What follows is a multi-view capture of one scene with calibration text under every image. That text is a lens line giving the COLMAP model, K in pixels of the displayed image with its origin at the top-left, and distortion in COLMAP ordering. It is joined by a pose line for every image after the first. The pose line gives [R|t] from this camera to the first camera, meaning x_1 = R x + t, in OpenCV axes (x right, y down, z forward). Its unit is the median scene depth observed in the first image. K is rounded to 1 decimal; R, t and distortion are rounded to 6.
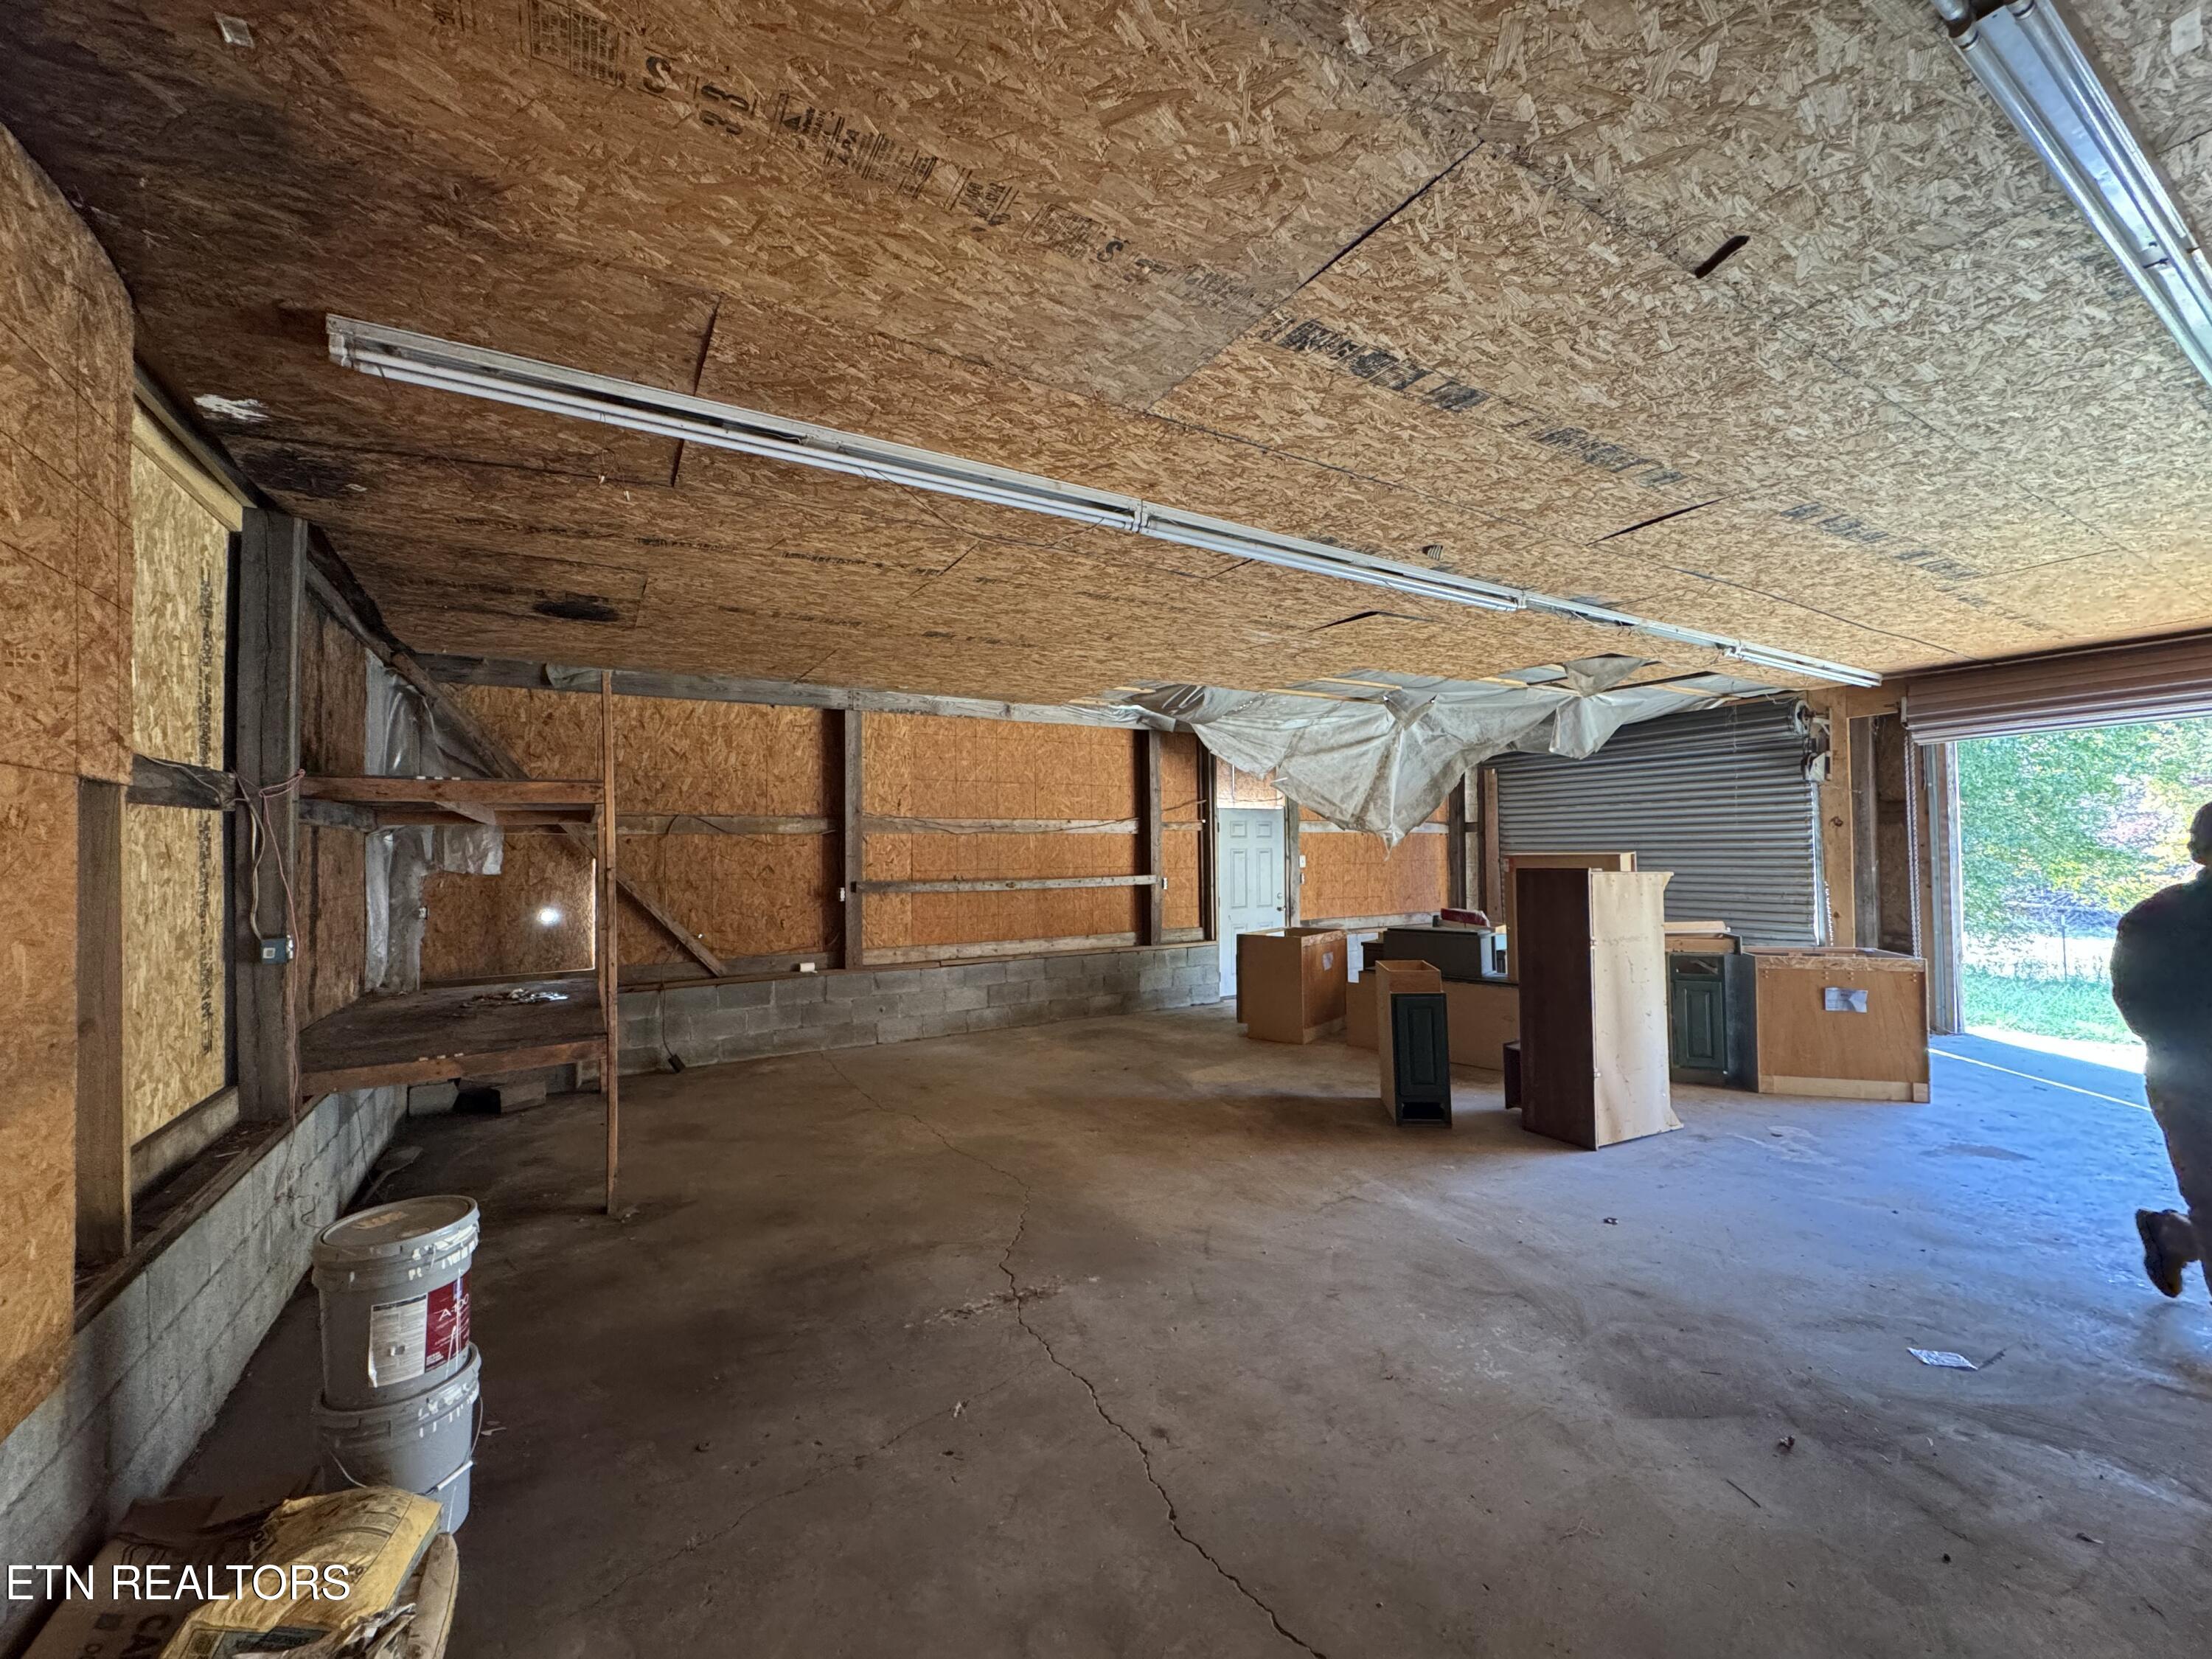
lens RADIAL K [[885.3, 0, 1112.0], [0, 885.3, 836.5], [0, 0, 1]] dist [0.000556, -0.000118]
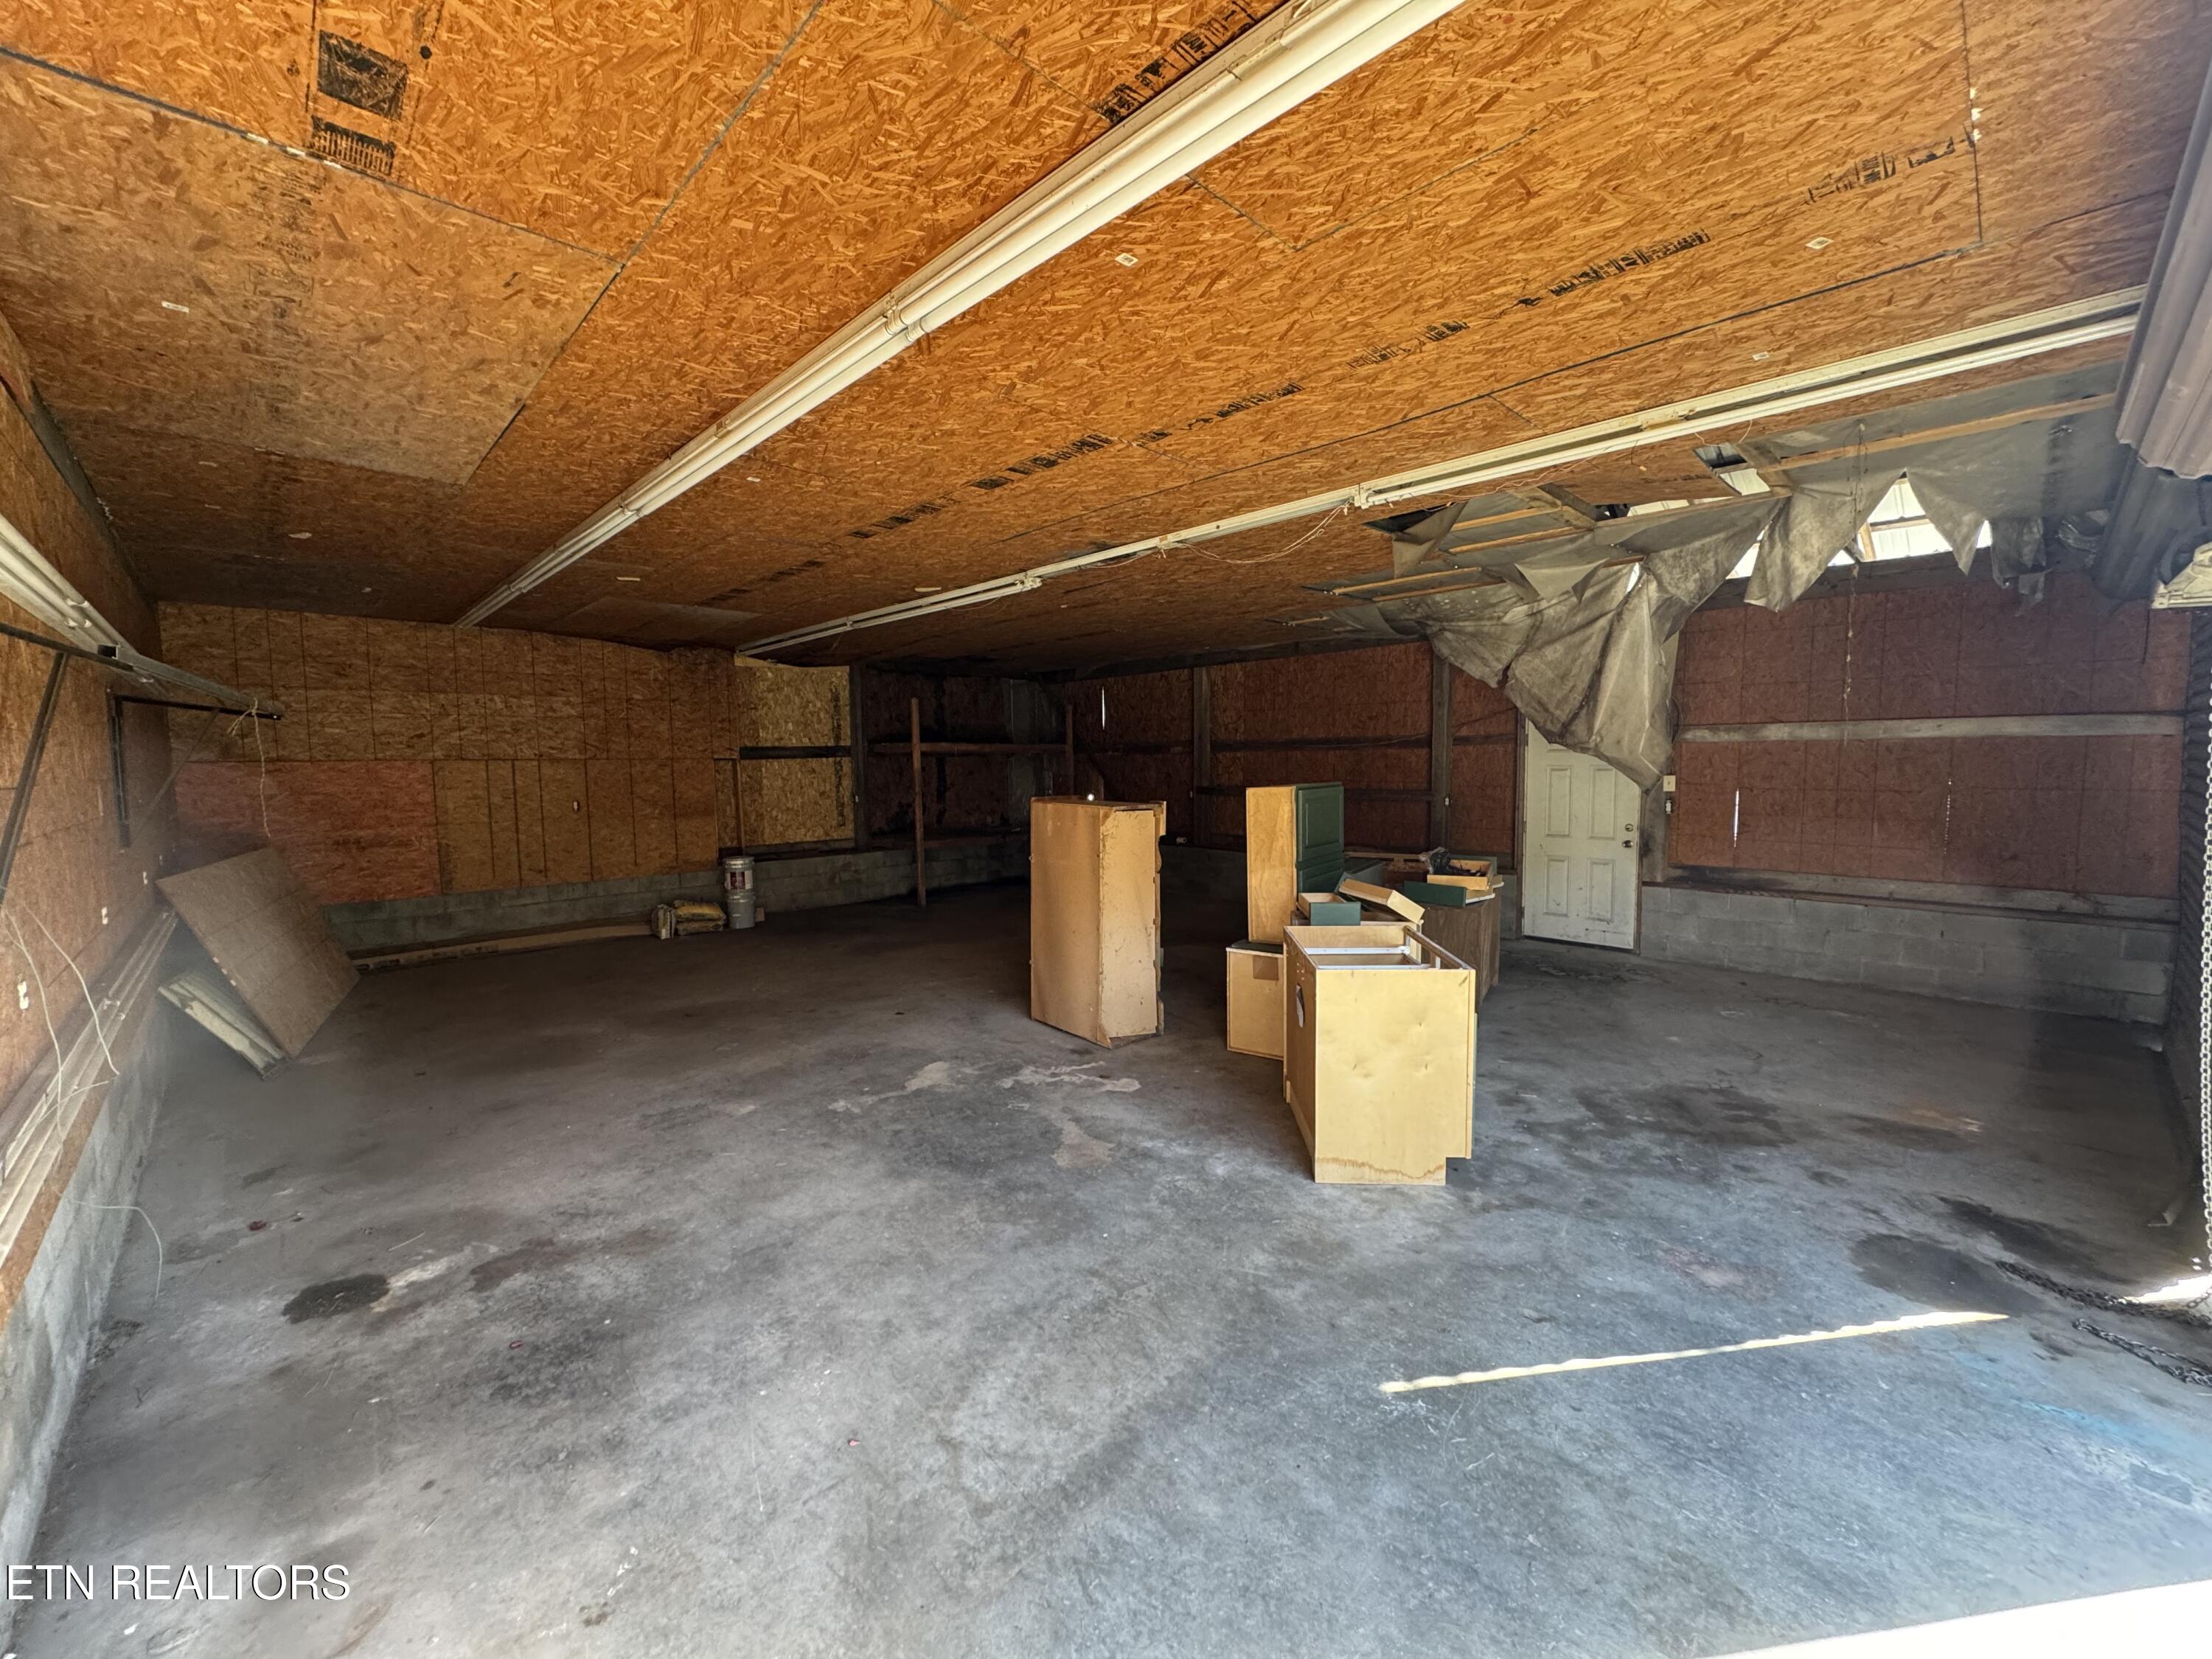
lens RADIAL K [[885.3, 0, 1108.7], [0, 885.3, 825.3], [0, 0, 1]] dist [0.000556, -0.000118]
pose [[0.209541, 0.081341, -0.974411, 1.690367], [0.028319, 0.995611, 0.089201, -0.029956], [0.977390, -0.046286, 0.206318, 0.813688]]
